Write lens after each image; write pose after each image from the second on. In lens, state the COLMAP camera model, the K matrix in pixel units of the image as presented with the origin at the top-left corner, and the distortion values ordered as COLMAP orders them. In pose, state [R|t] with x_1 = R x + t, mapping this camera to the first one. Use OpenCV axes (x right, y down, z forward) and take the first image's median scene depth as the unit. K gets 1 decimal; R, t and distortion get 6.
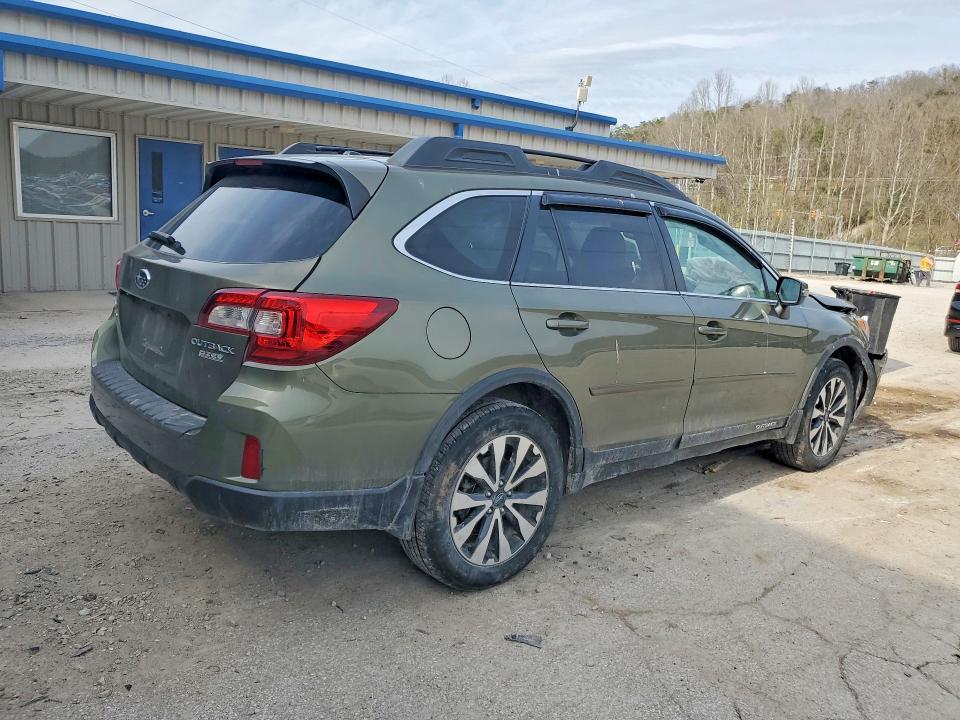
lens RADIAL K [[710.5, 0, 480.0], [0, 710.5, 360.0], [0, 0, 1]] dist [-0.001178, 0.003997]
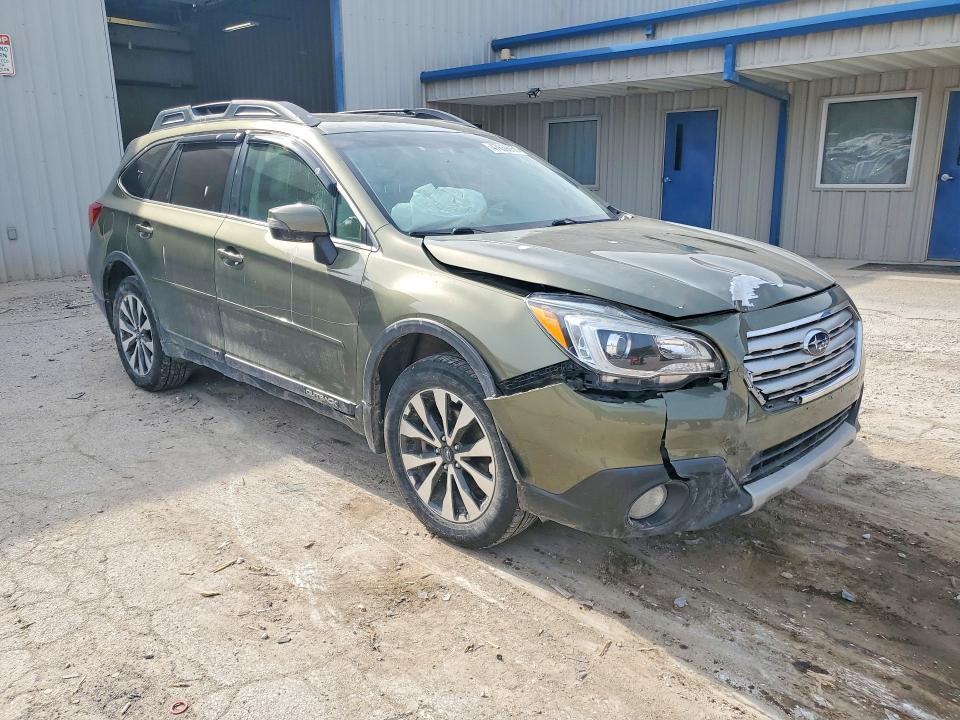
lens RADIAL K [[721.8, 0, 480.0], [0, 721.8, 360.0], [0, 0, 1]] dist [0.015270, 0.002324]
pose [[0.105798, 0.186483, -0.976745, 1.140608], [-0.173929, 0.970586, 0.166468, -0.106756], [0.979059, 0.152272, 0.135121, 1.008891]]
